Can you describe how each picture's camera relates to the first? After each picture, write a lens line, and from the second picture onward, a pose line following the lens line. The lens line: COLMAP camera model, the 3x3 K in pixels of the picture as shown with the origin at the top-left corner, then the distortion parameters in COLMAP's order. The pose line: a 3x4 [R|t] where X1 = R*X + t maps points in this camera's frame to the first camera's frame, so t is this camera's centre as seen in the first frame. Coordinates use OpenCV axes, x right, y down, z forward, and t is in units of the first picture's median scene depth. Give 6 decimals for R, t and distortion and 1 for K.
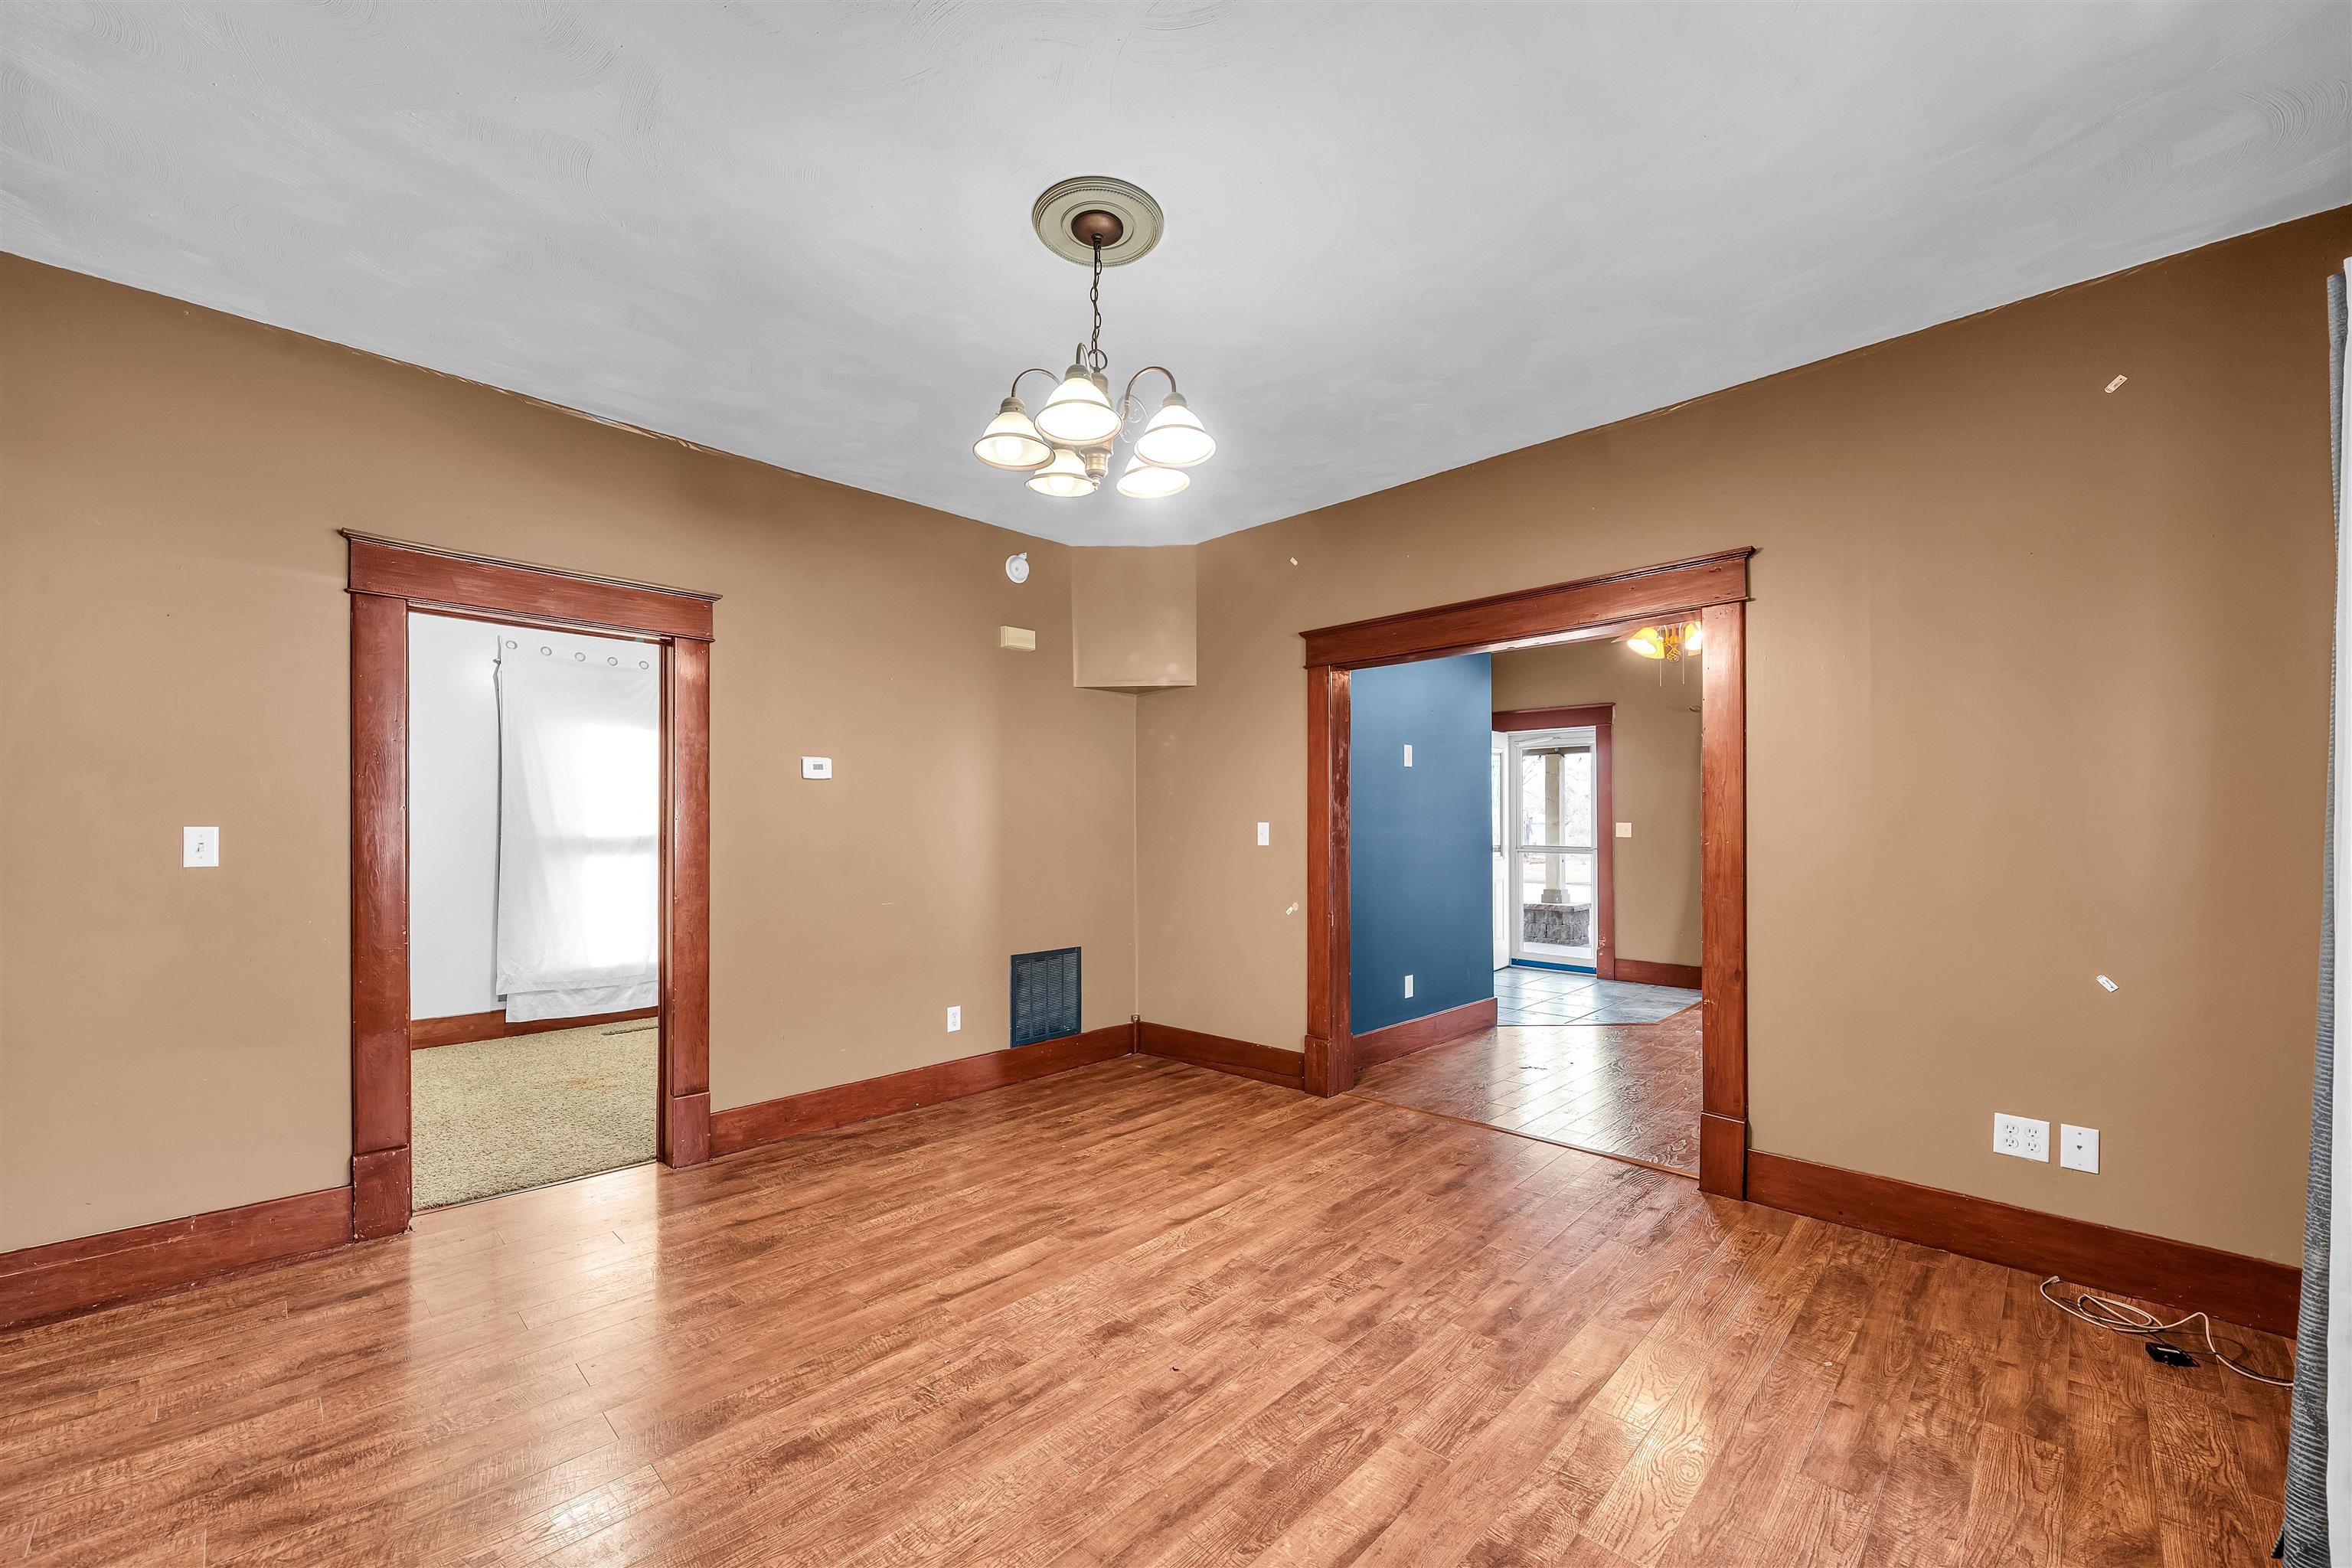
lens RADIAL K [[927.9, 0, 1174.9], [0, 927.9, 811.3], [0, 0, 1]] dist [-0.004718, 0.000195]
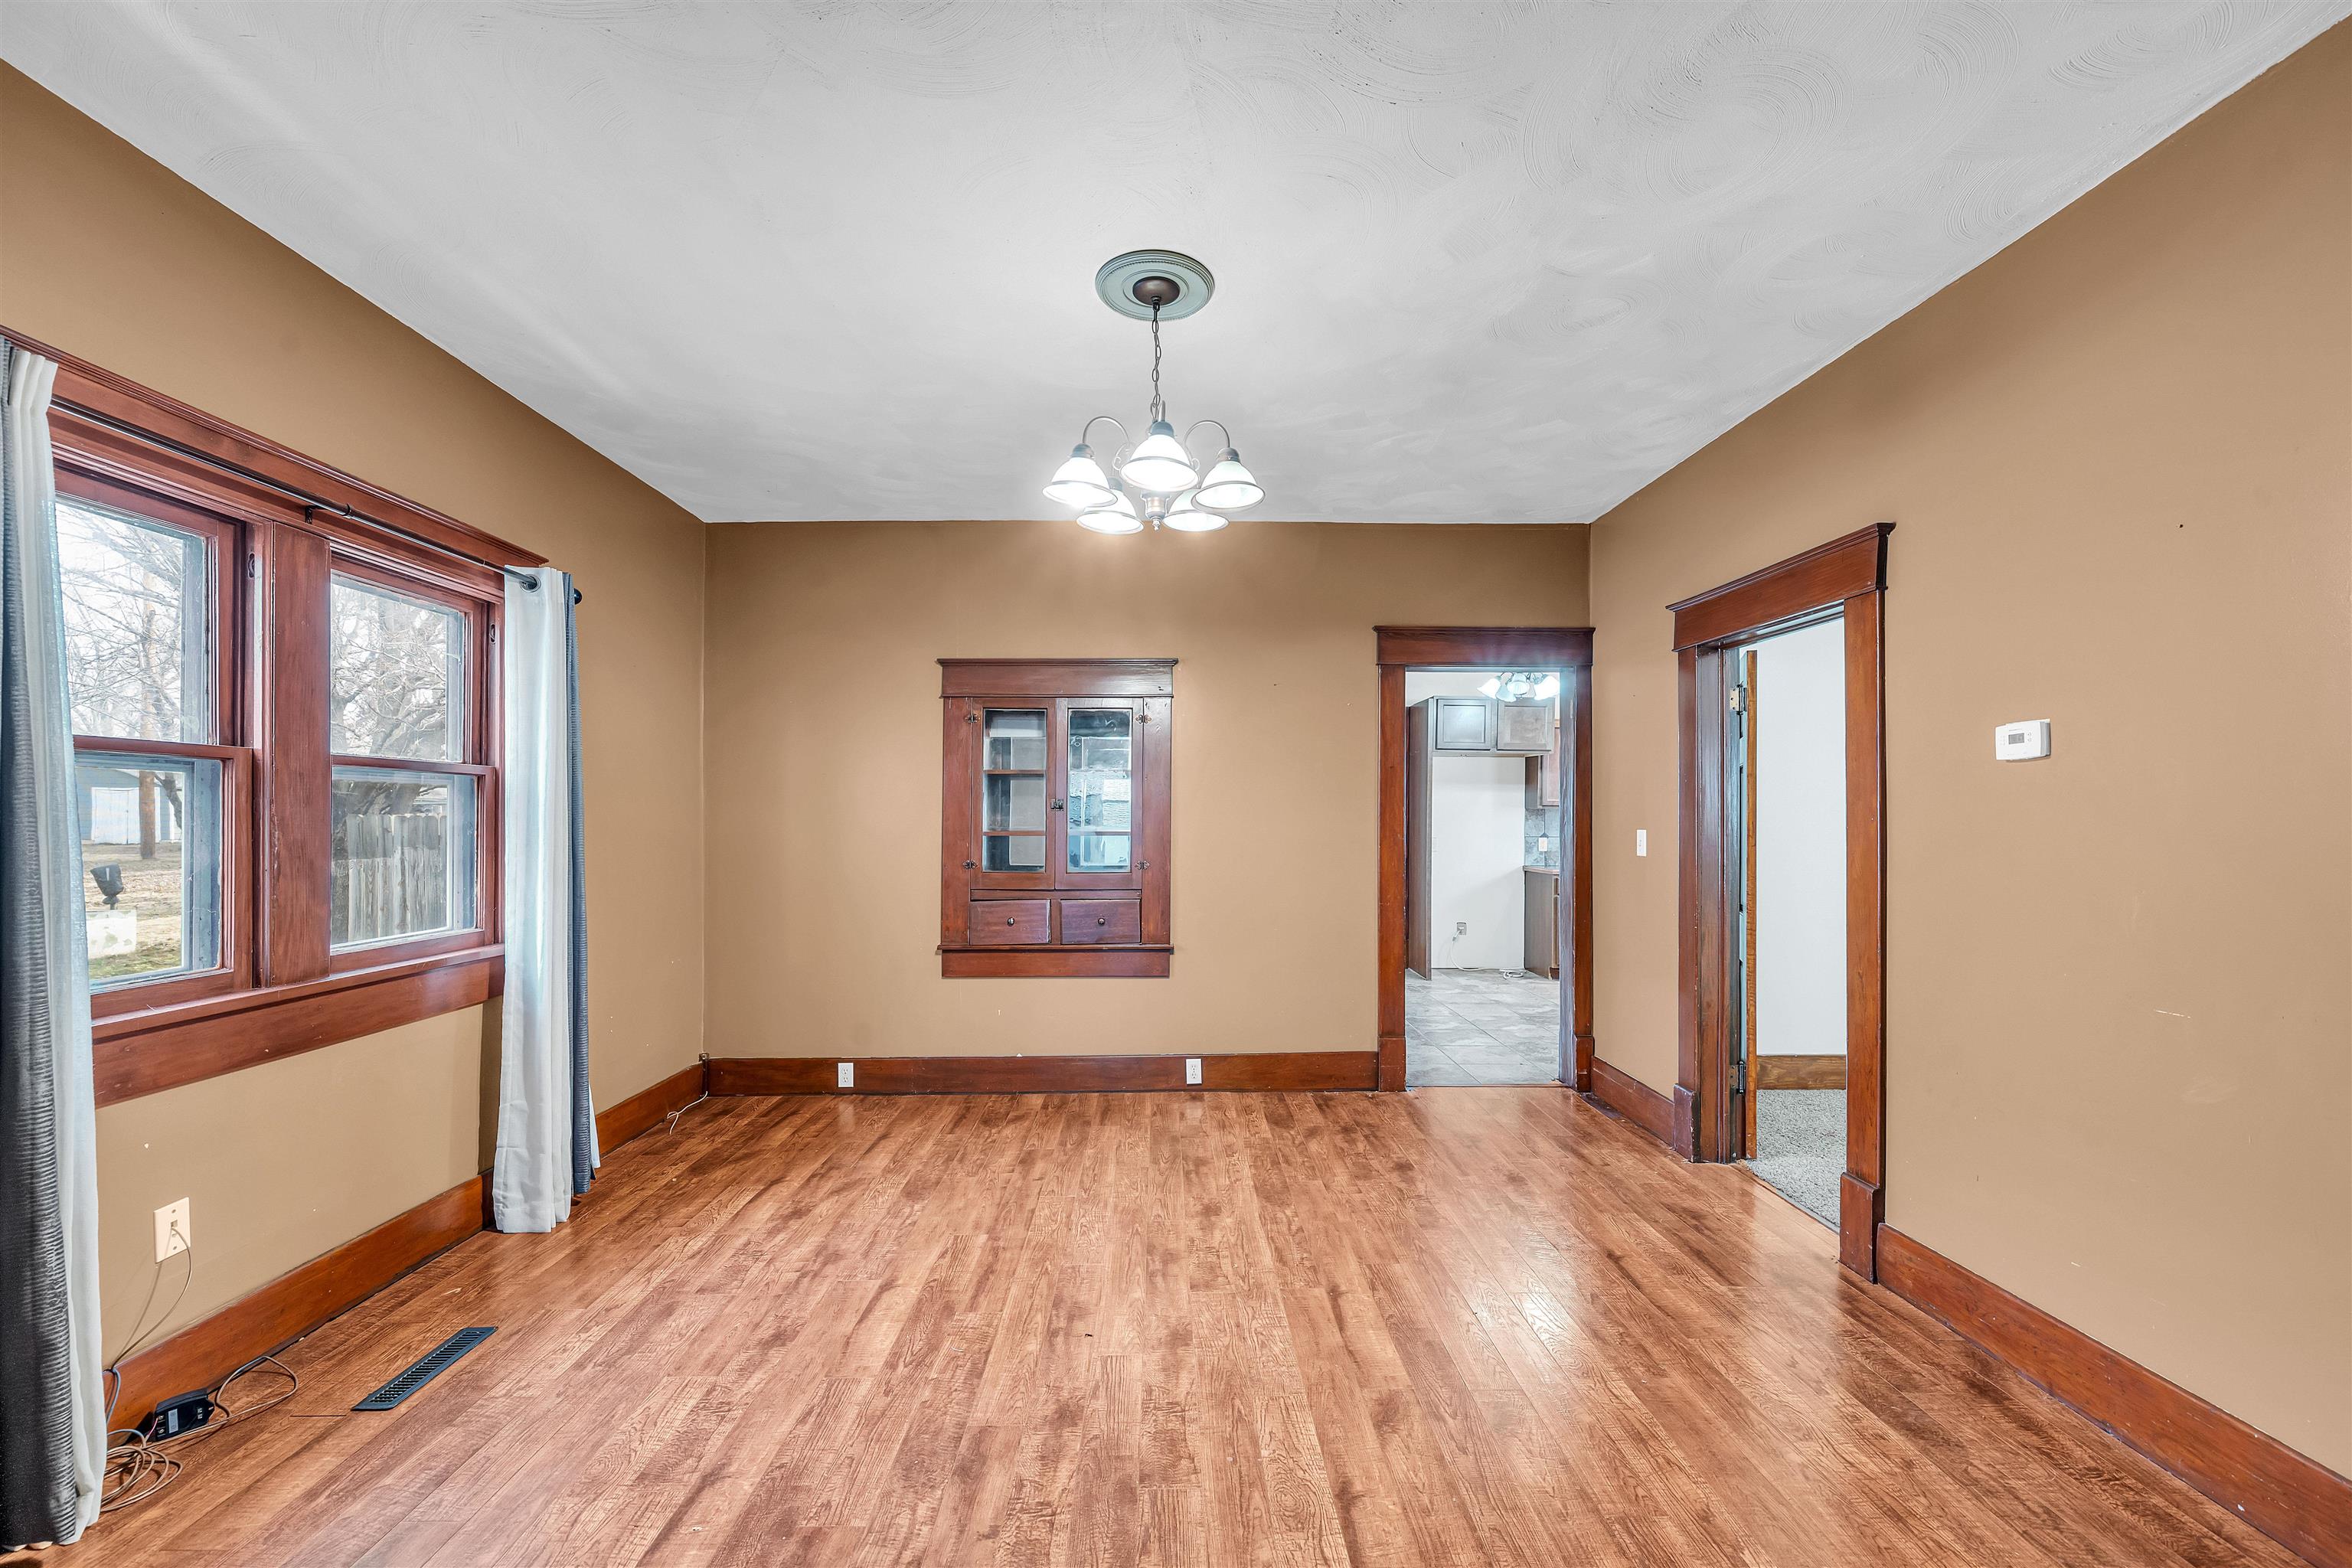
lens RADIAL K [[927.9, 0, 1168.0], [0, 927.9, 818.4], [0, 0, 1]] dist [-0.004718, 0.000195]
pose [[-0.708160, 0.000049, -0.706052, 0.541172], [0.006049, 0.999964, -0.005997, 0.002065], [0.706026, -0.008518, -0.708135, 1.419029]]
